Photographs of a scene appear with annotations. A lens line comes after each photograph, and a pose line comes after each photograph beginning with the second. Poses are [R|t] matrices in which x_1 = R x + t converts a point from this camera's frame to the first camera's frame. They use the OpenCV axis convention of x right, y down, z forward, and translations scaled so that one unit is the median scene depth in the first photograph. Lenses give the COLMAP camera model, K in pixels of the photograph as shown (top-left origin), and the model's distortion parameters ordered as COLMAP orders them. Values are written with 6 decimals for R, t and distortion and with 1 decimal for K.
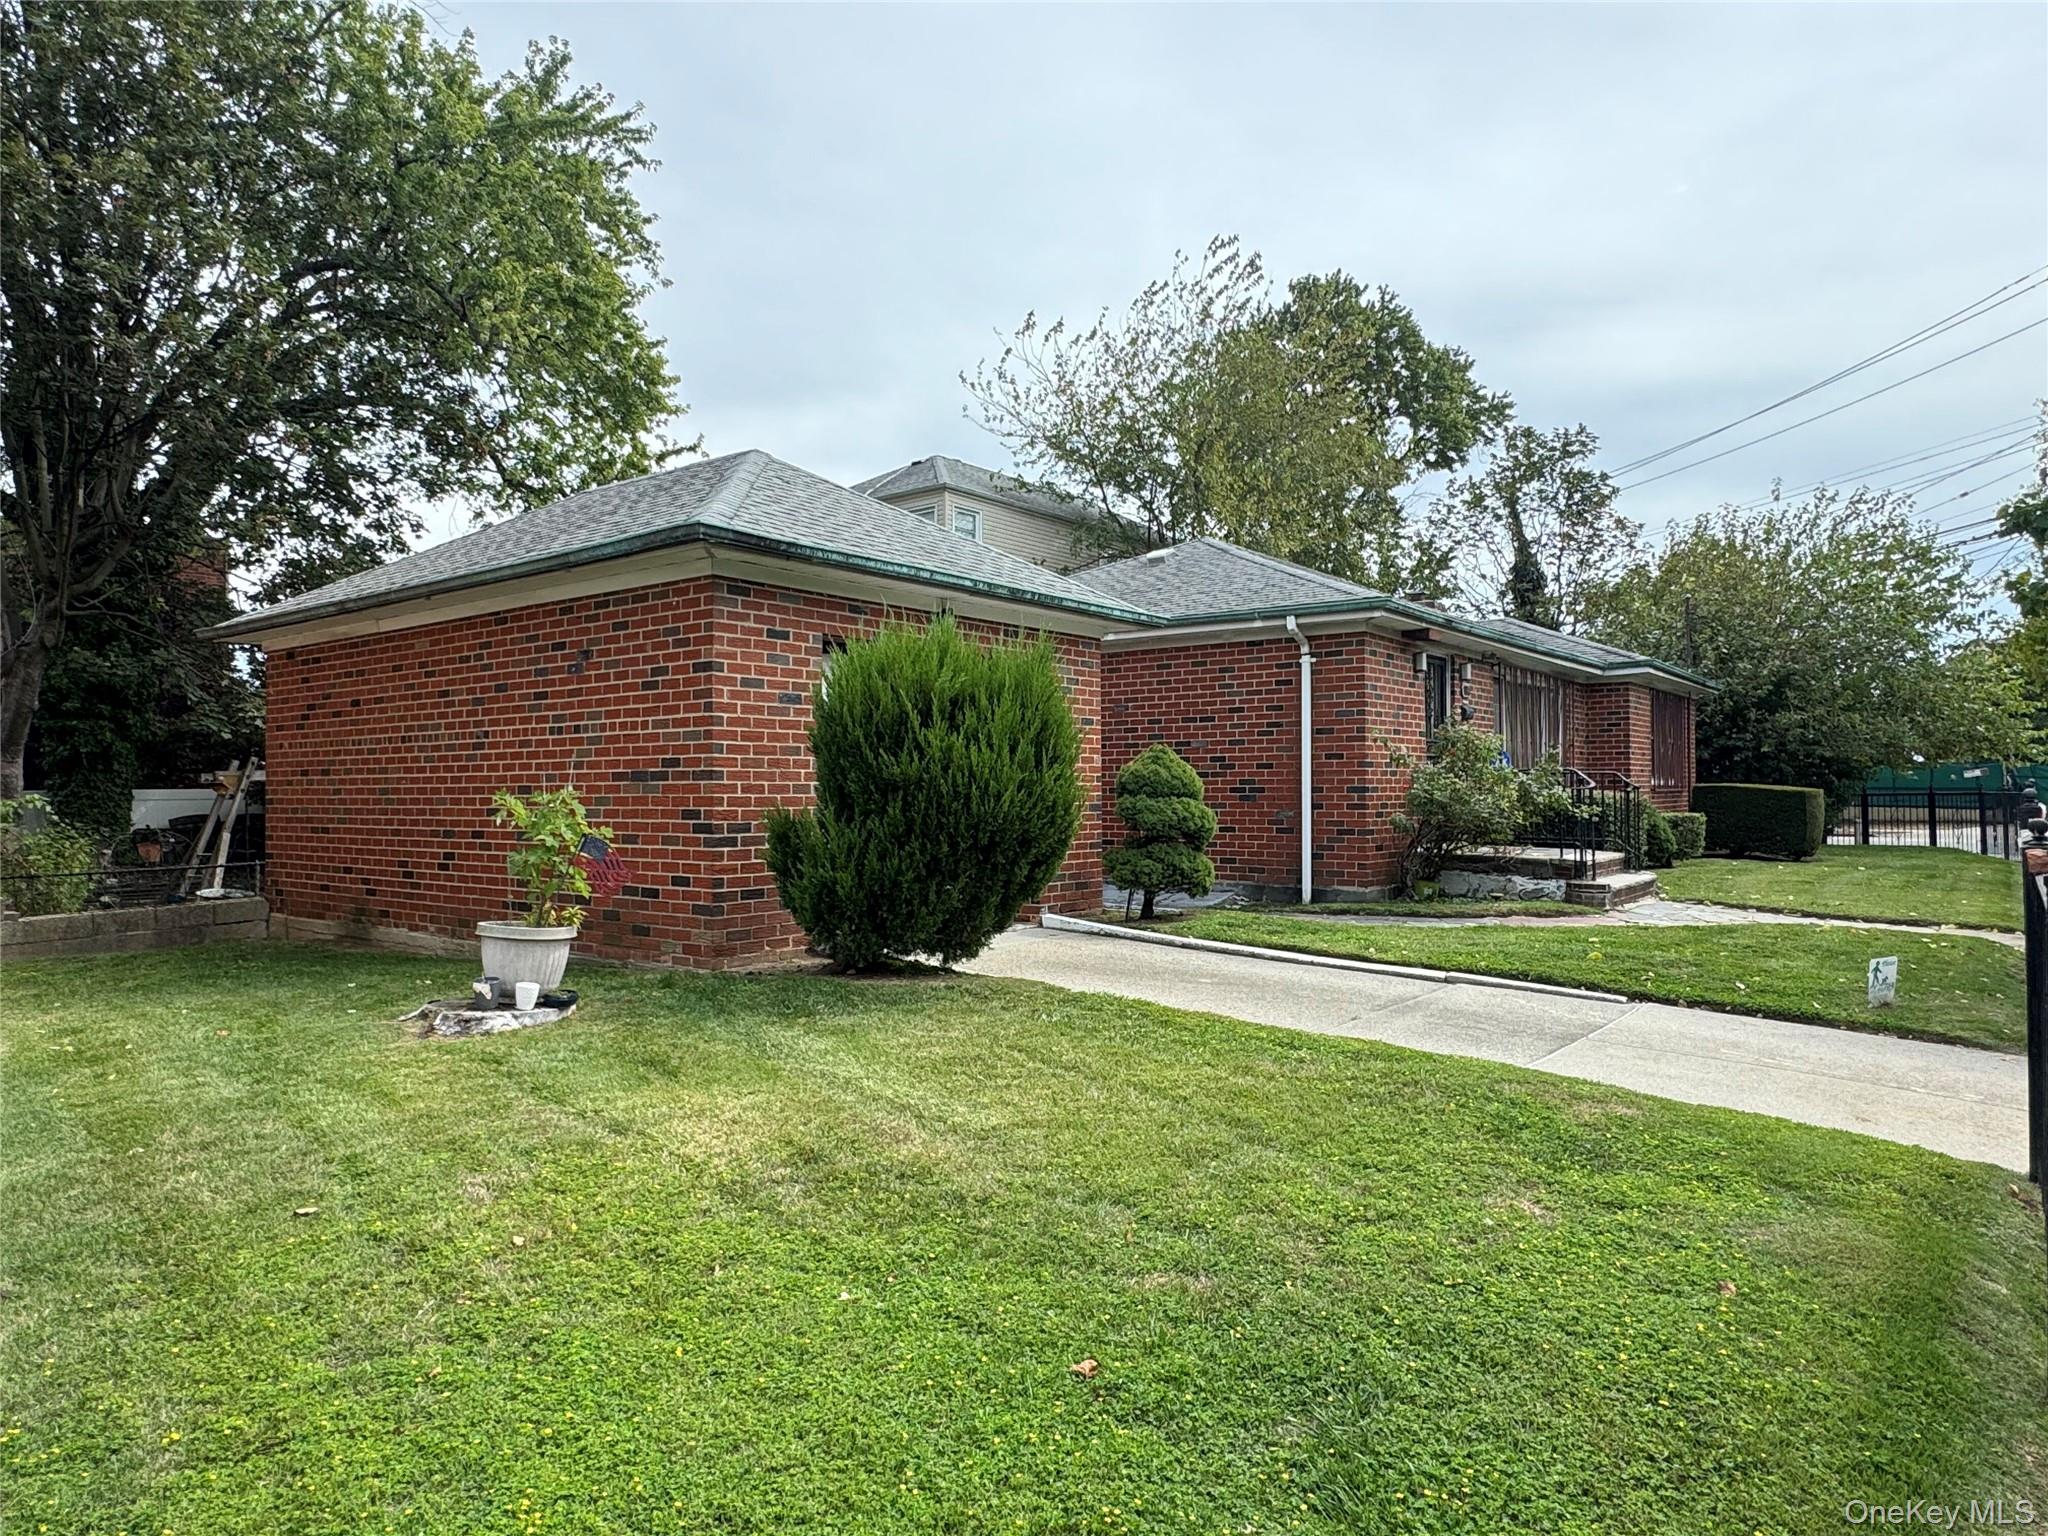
lens RADIAL K [[1262.3, 0, 1030.7], [0, 1262.3, 765.2], [0, 0, 1]] dist [-0.005770, -0.000837]
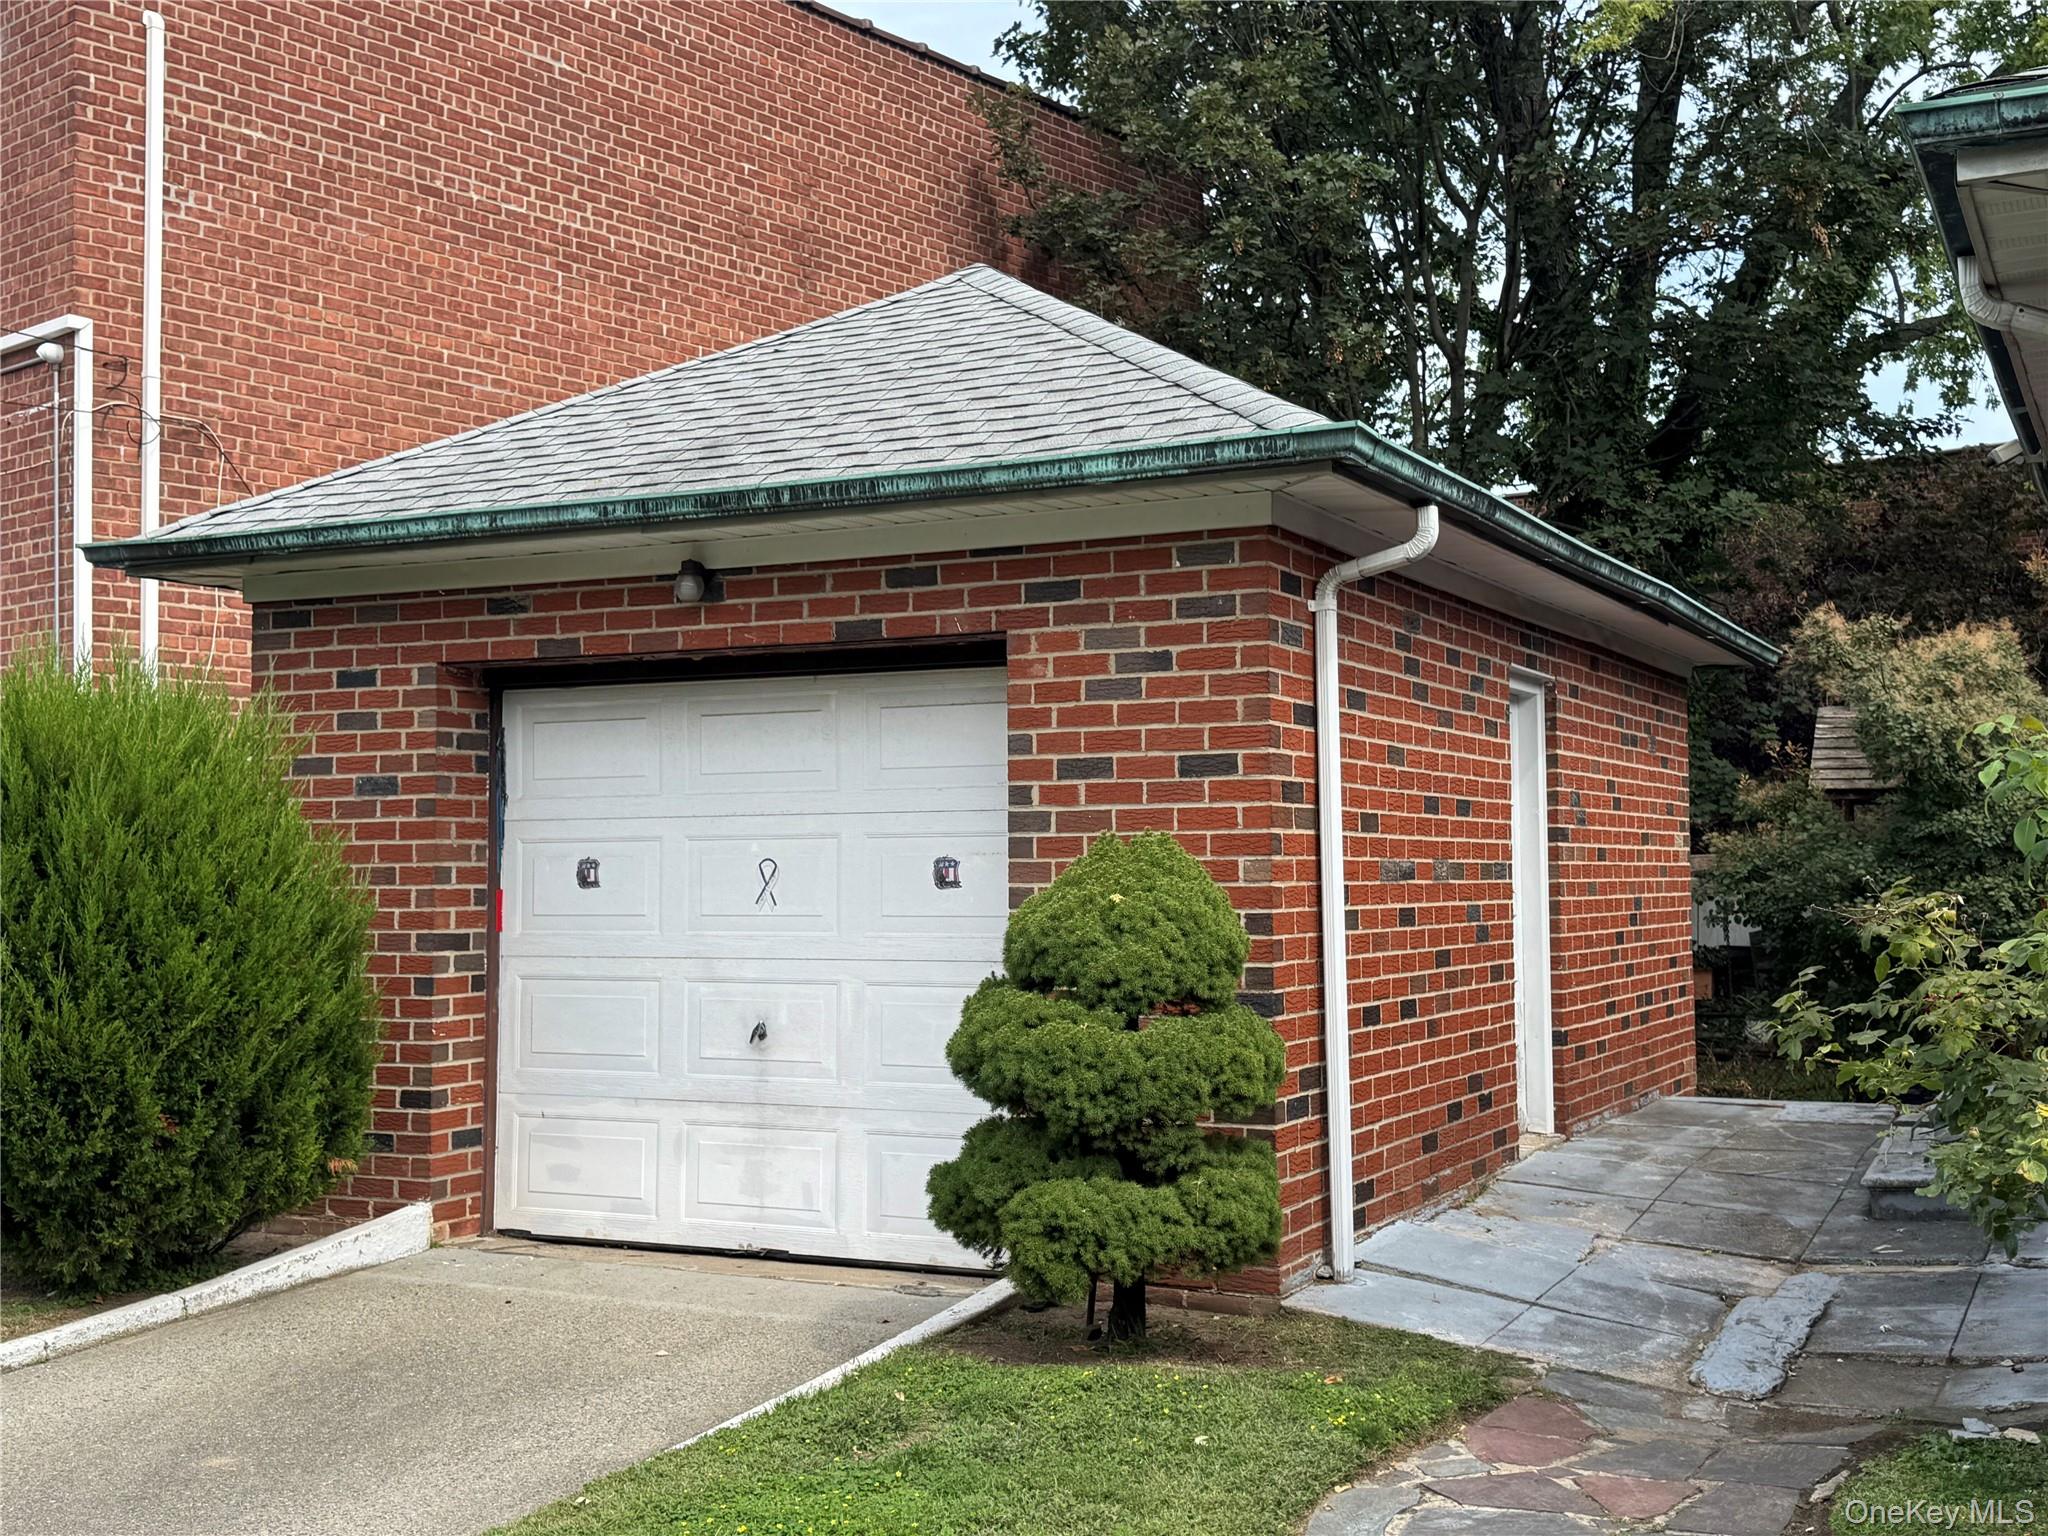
lens RADIAL K [[2236.6, 0, 1023.6], [0, 2236.6, 770.0], [0, 0, 1]] dist [0.147322, -0.318092]
pose [[0.192950, -0.043605, -0.980239, 0.614680], [0.025960, 0.998889, -0.039324, -0.008041], [0.980865, -0.017859, 0.193867, 0.759913]]
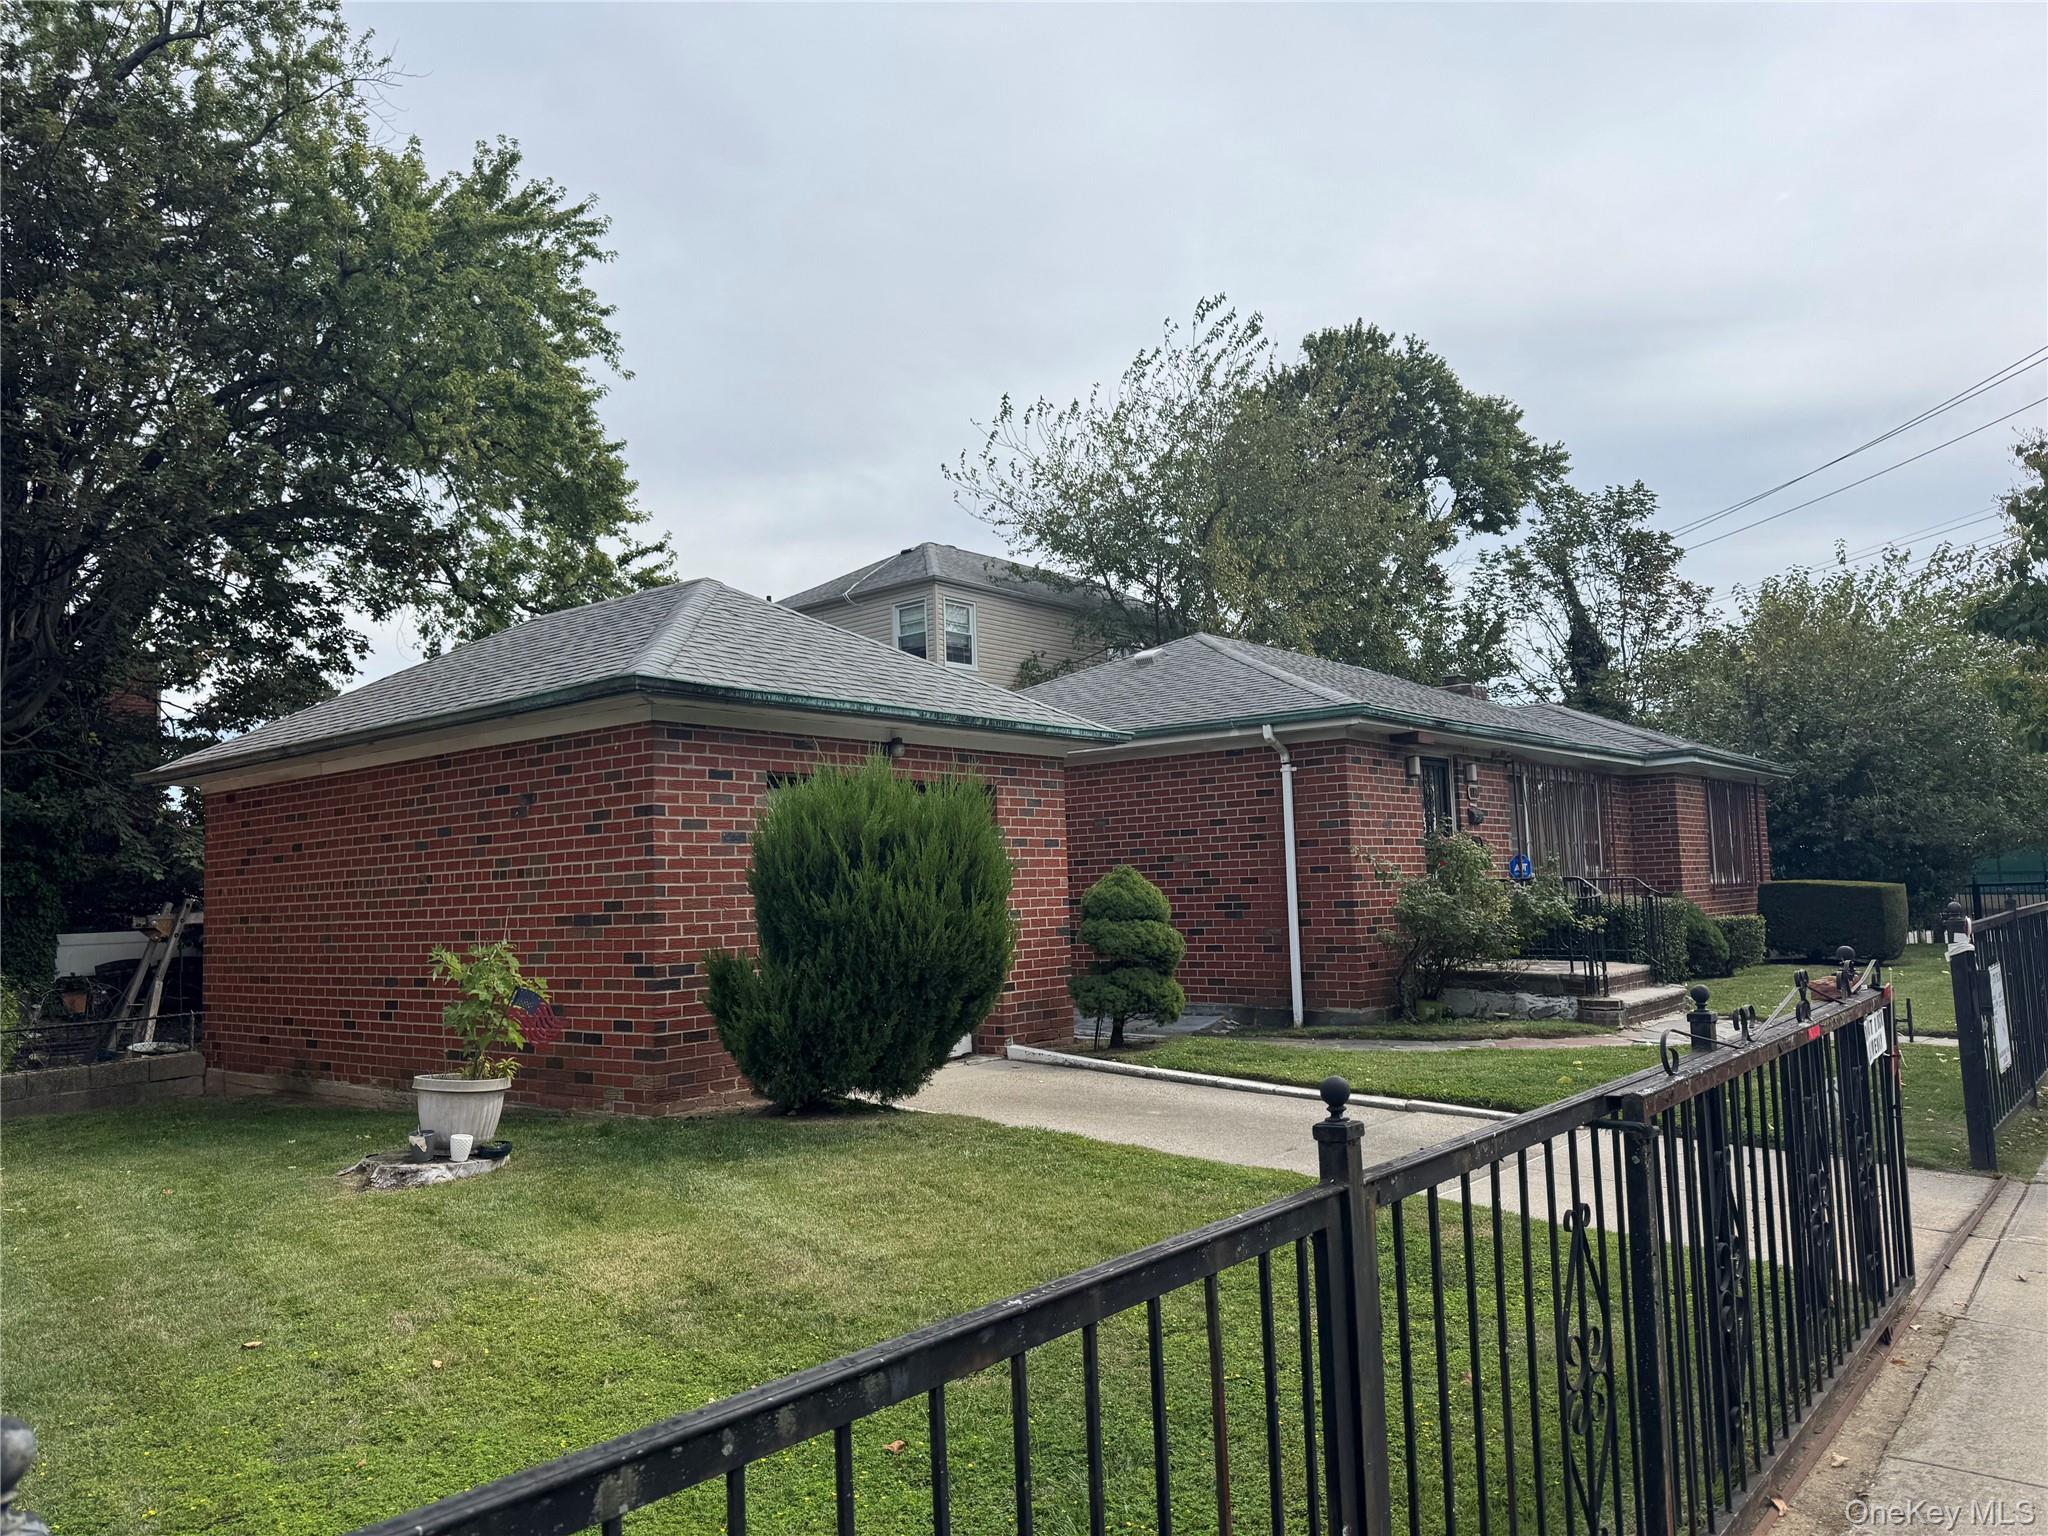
lens RADIAL K [[1435.9, 0, 1024.0], [0, 1435.9, 768.0], [0, 0, 1]] dist [0.100168, -0.136053]
pose [[0.999161, -0.030033, -0.027853, 0.051574], [0.028095, 0.997321, -0.067544, -0.016619], [0.029807, 0.066704, 0.997327, -0.099040]]
